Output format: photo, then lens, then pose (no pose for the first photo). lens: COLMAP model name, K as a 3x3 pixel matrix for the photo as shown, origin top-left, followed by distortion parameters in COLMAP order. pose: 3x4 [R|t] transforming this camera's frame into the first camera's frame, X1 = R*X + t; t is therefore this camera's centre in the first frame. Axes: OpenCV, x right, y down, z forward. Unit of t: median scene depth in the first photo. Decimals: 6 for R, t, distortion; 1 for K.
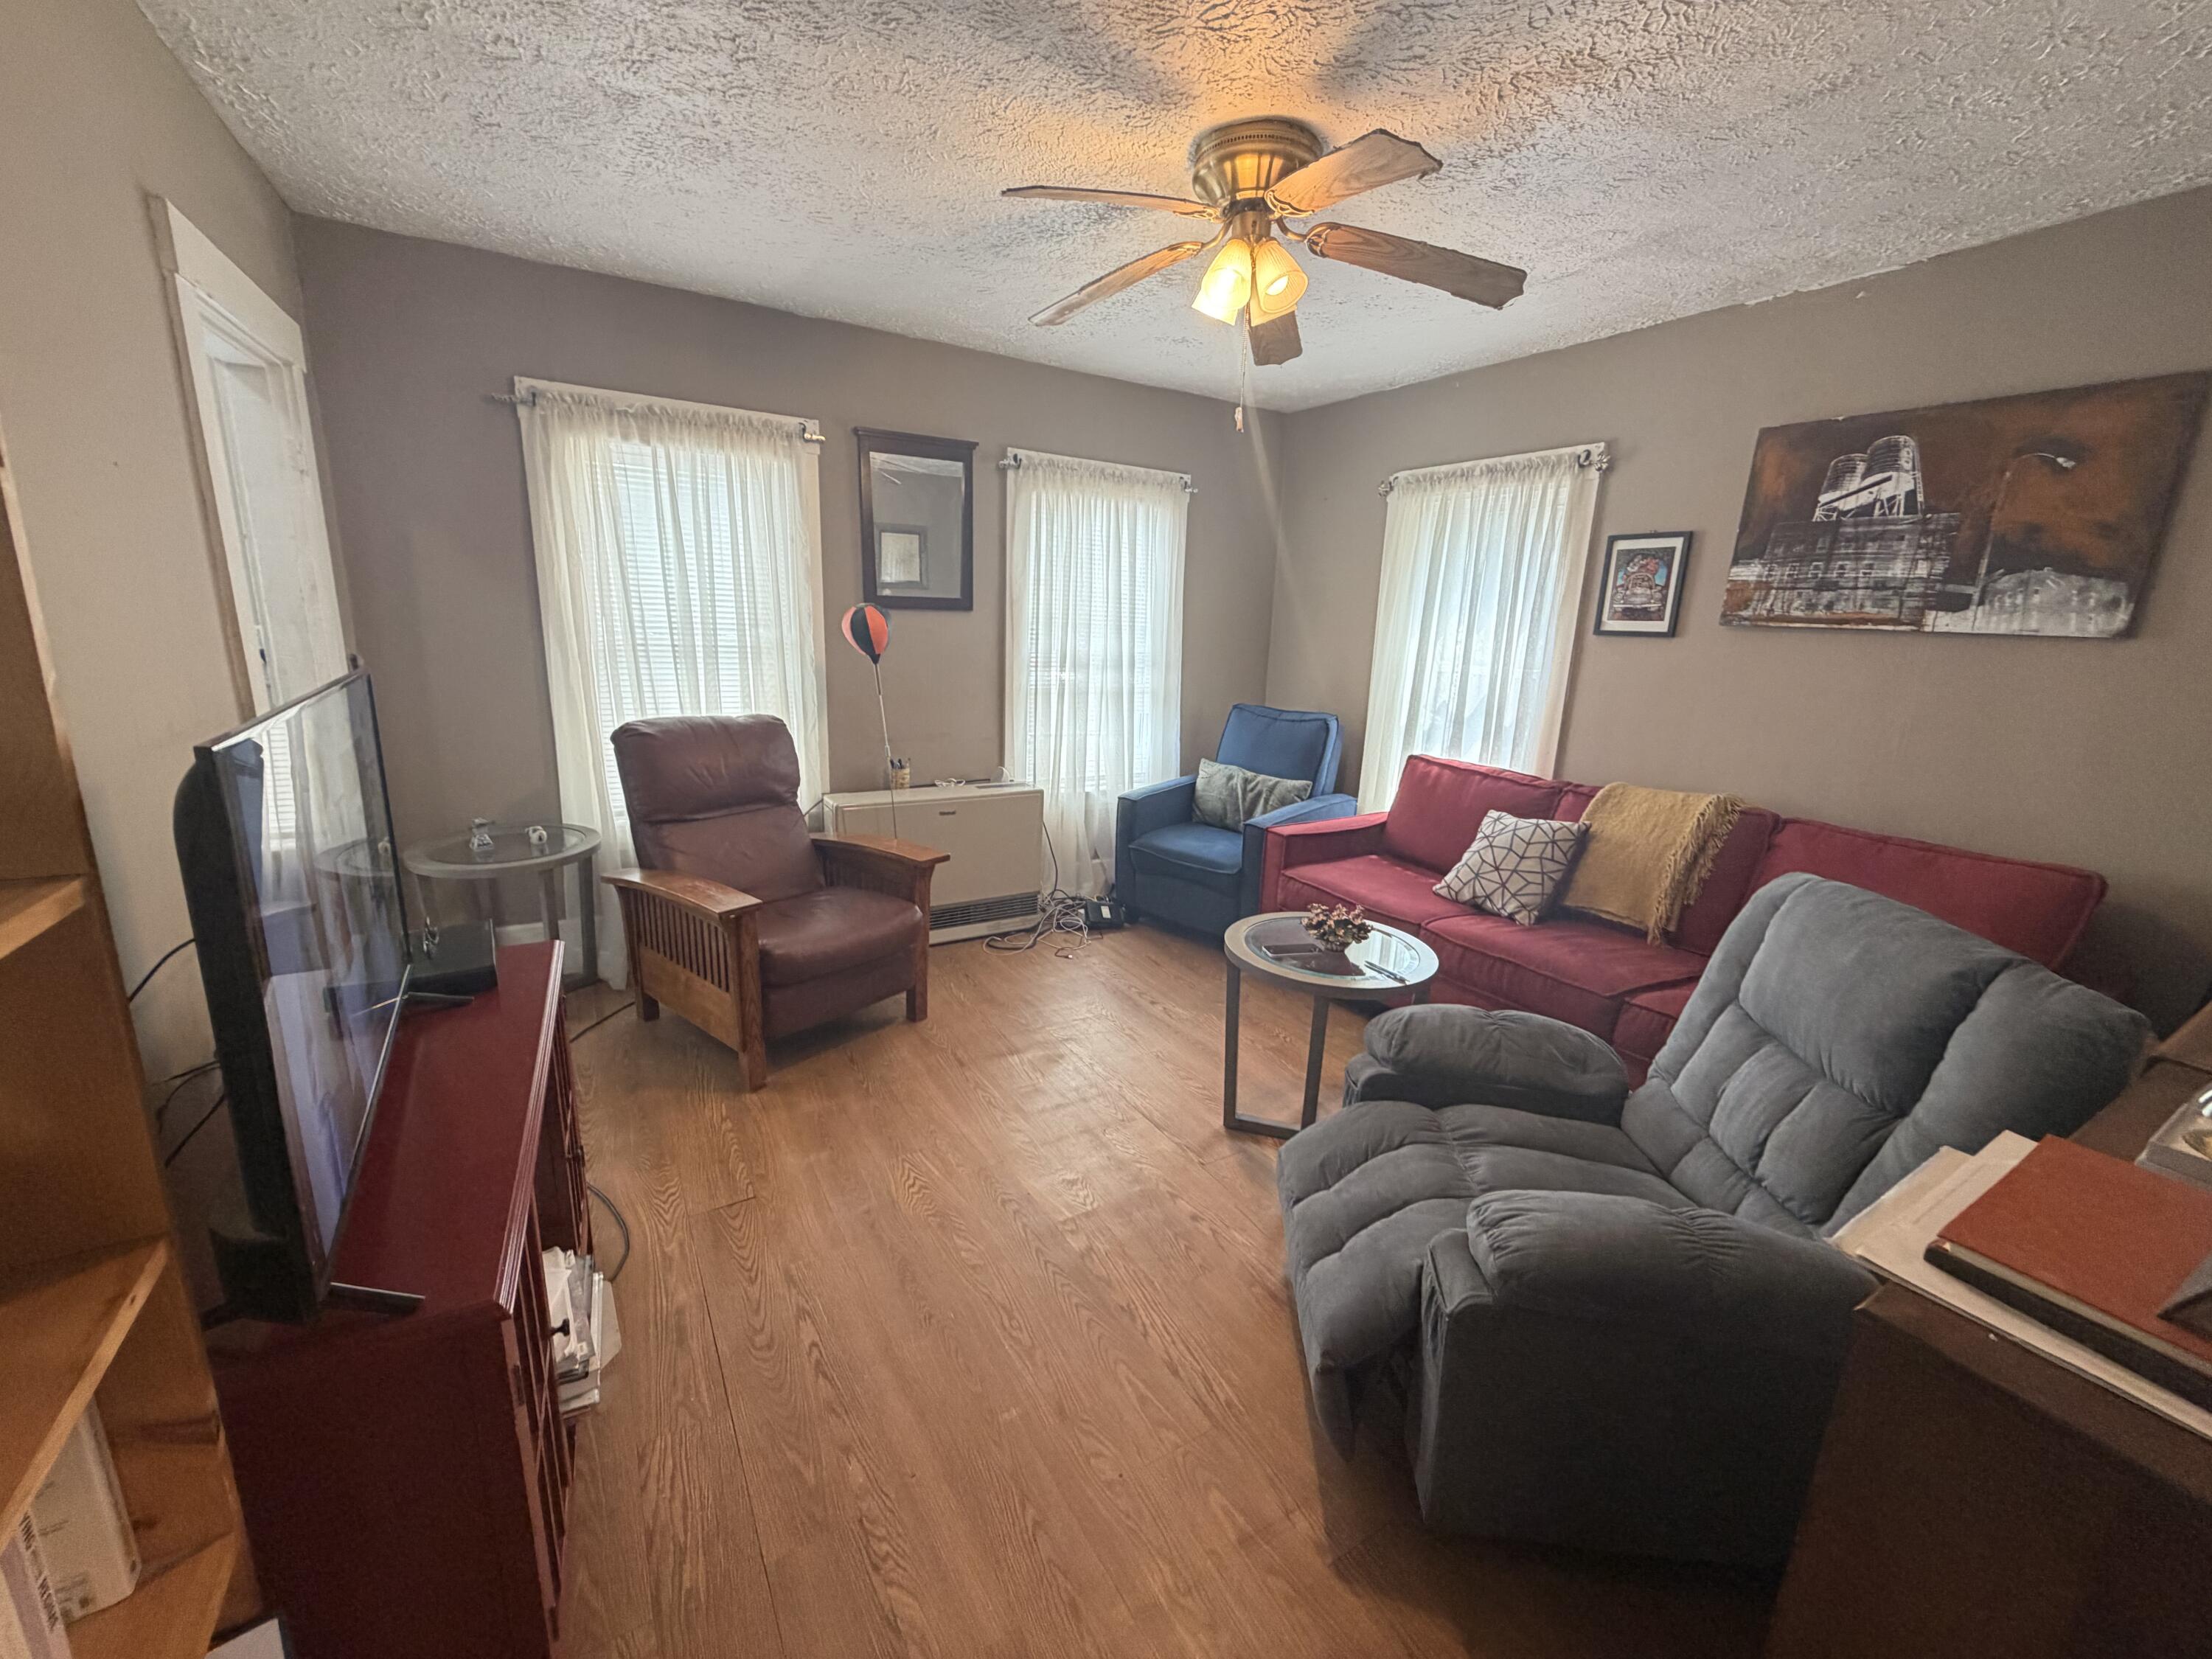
lens RADIAL K [[876.1, 0, 1101.9], [0, 876.1, 830.3], [0, 0, 1]] dist [0.000194, -0.000277]
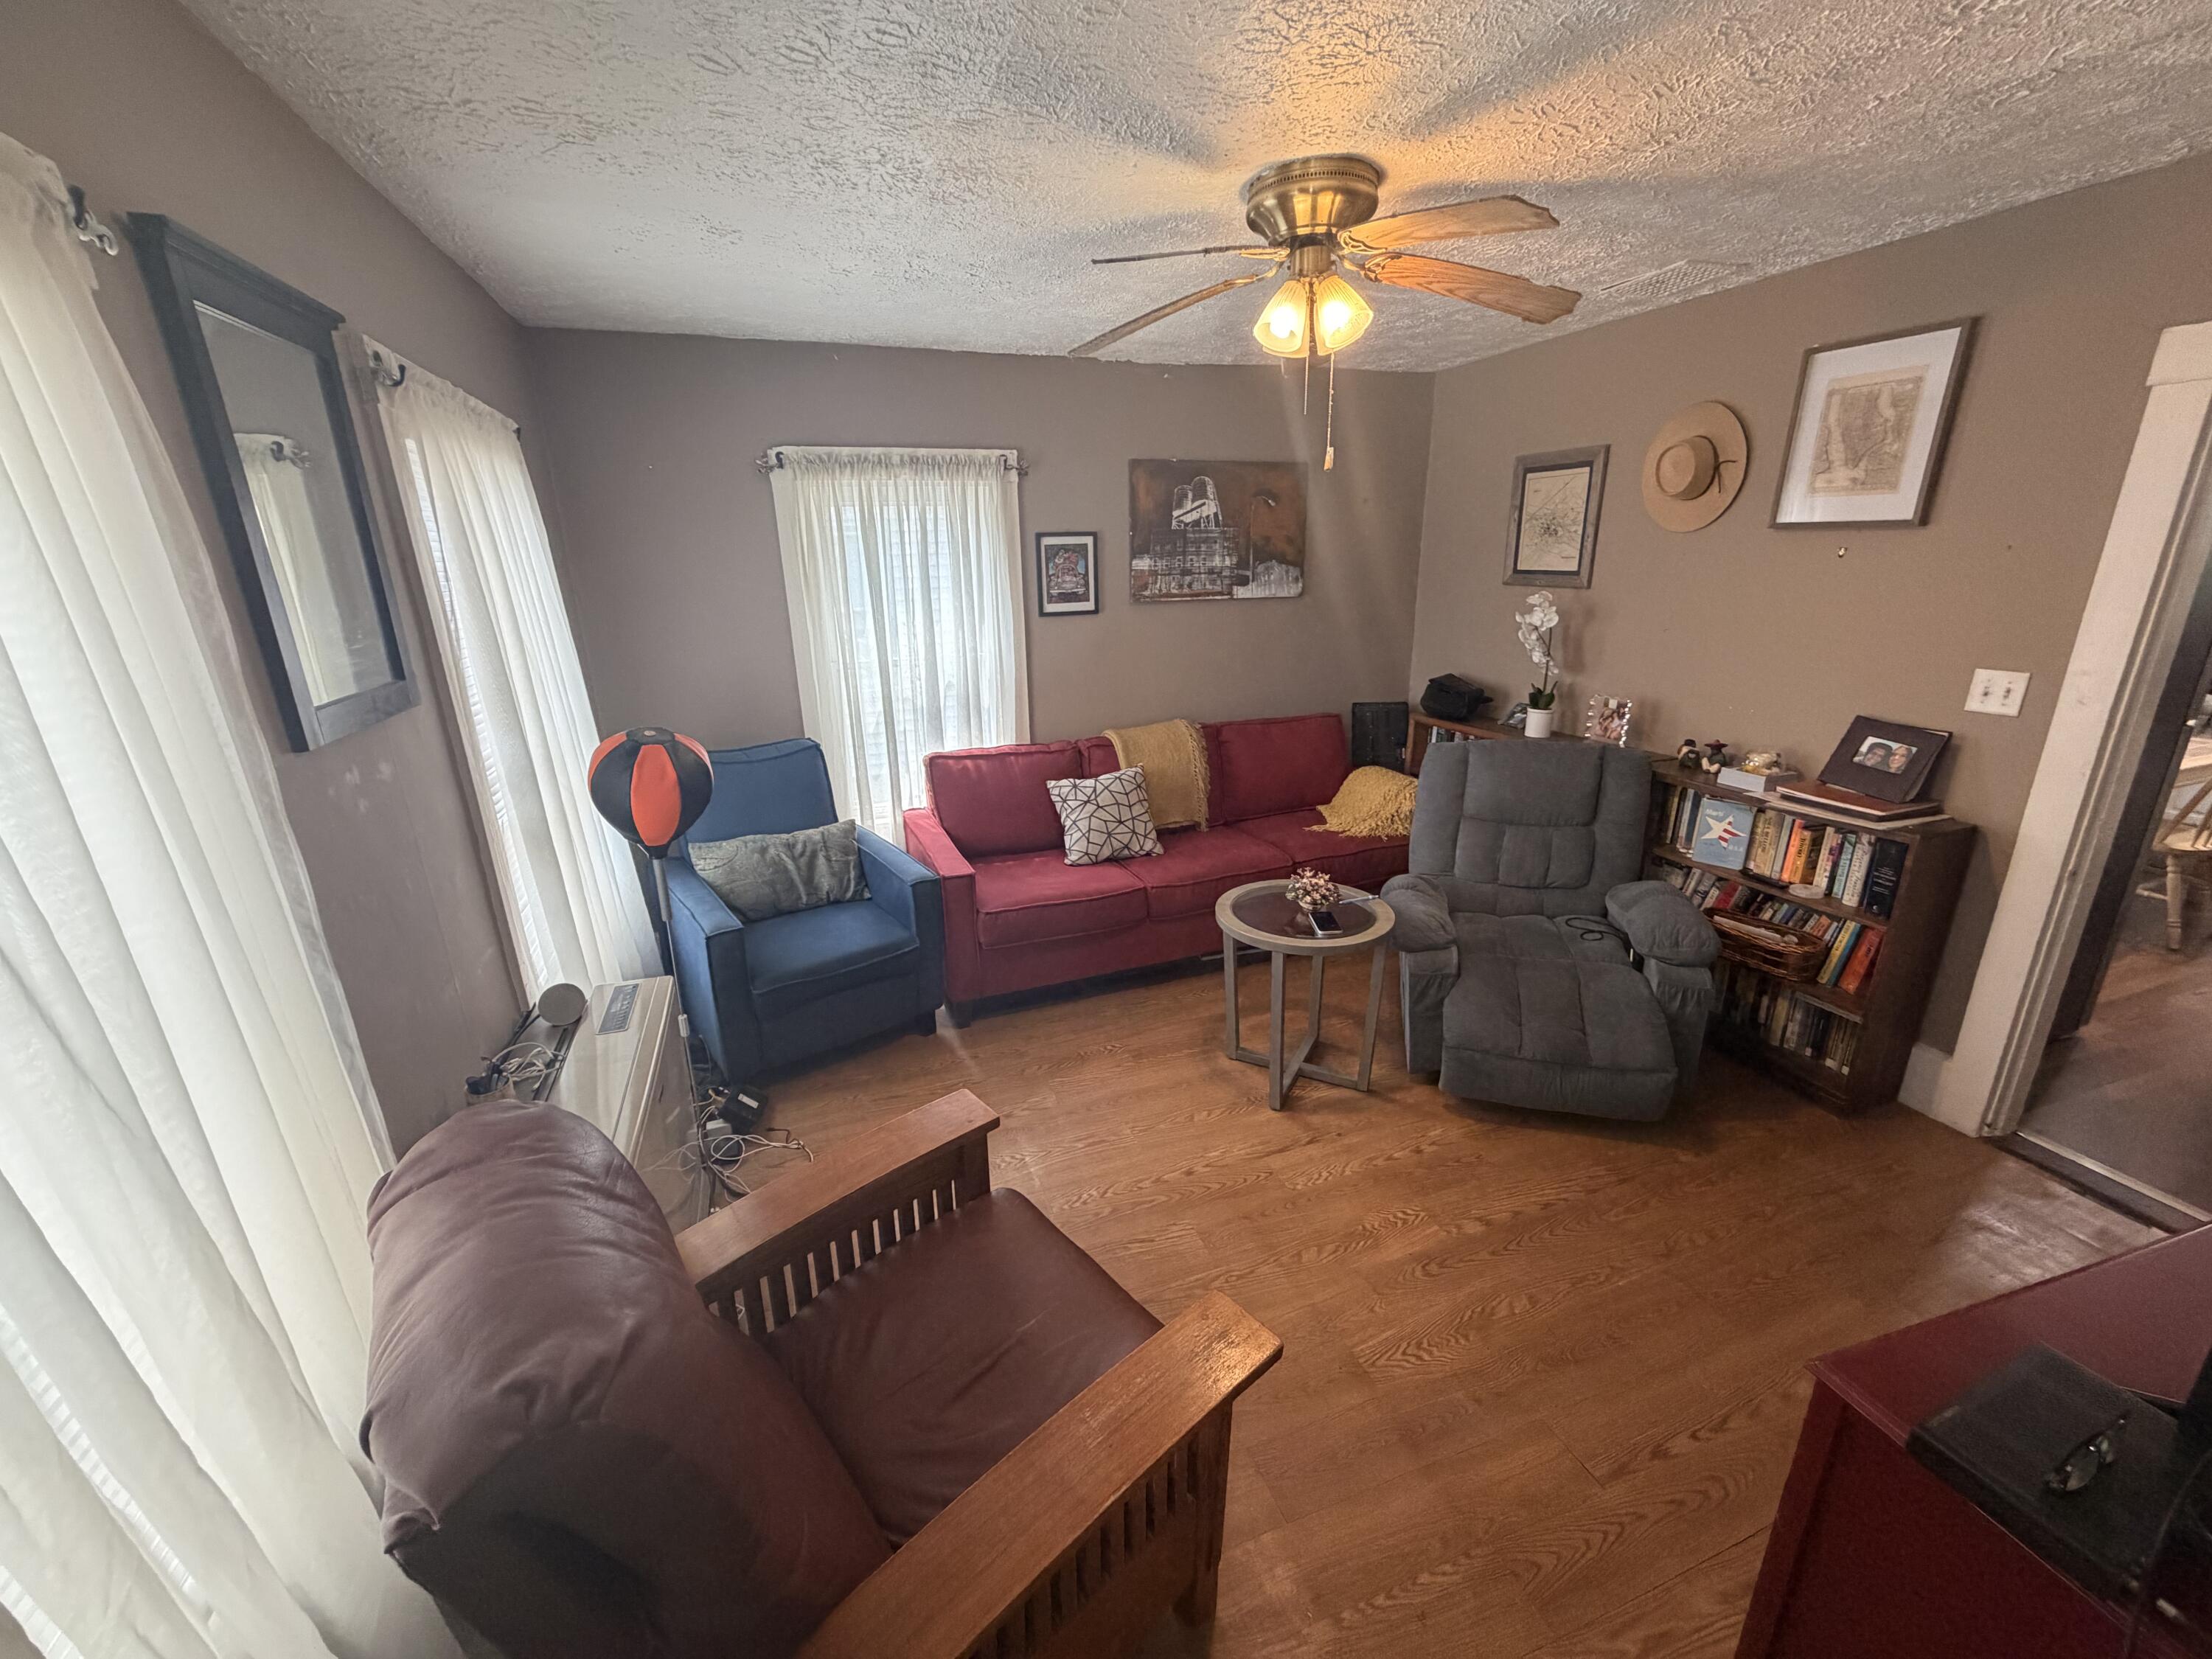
lens RADIAL K [[876.1, 0, 1101.9], [0, 876.1, 830.3], [0, 0, 1]] dist [0.000194, -0.000277]
pose [[0.198240, -0.330962, 0.922586, -0.720848], [0.262800, 0.924750, 0.275270, -0.308485], [-0.944265, 0.187886, 0.270299, 0.777498]]
